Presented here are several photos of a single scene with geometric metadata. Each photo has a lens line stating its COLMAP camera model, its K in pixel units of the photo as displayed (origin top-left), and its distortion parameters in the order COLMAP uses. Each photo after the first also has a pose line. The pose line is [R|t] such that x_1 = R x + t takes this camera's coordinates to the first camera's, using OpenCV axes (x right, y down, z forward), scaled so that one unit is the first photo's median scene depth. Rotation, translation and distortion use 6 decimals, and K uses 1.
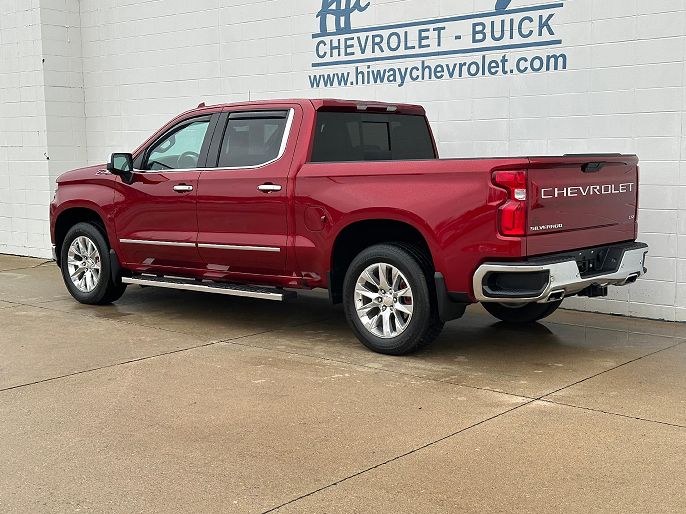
lens RADIAL K [[946.8, 0, 335.3], [0, 946.8, 258.9], [0, 0, 1]] dist [0.130108, -0.069835]
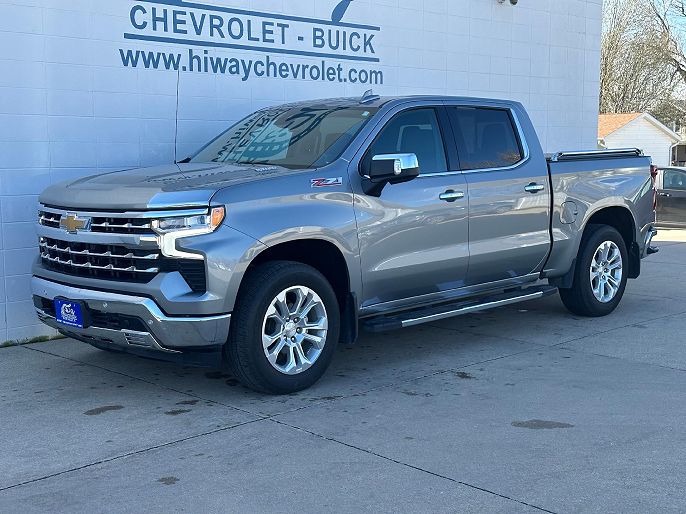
lens RADIAL K [[1004.5, 0, 341.9], [0, 1004.5, 231.7], [0, 0, 1]] dist [0.130651, 0.014157]
pose [[0.051802, -0.068886, 0.996279, -0.897209], [0.118653, 0.990976, 0.062350, -0.093153], [-0.991584, 0.114982, 0.059508, 0.901210]]
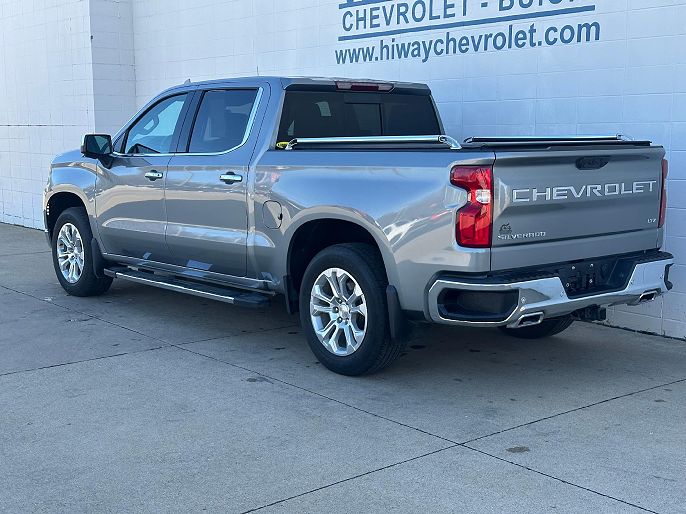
lens RADIAL K [[897.1, 0, 345.4], [0, 897.1, 272.0], [0, 0, 1]] dist [0.098779, -0.052945]
pose [[0.988798, 0.031050, -0.145992, 0.129115], [-0.024106, 0.998503, 0.049096, -0.025377], [0.147297, -0.045027, 0.988067, 0.150144]]
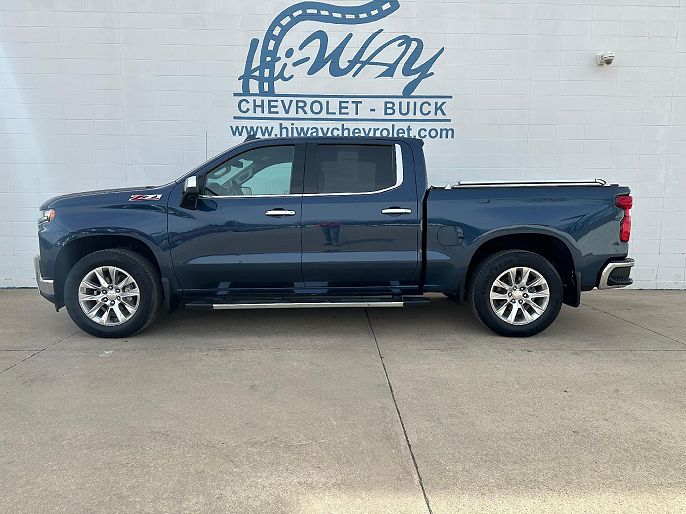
lens RADIAL K [[473.8, 0, 336.1], [0, 473.8, 256.5], [0, 0, 1]] dist [0.088186, 0.001464]
pose [[0.738169, -0.062618, 0.671703, -0.405863], [0.060682, 0.997810, 0.026331, -0.031848], [-0.671881, 0.021323, 0.740352, 0.494774]]
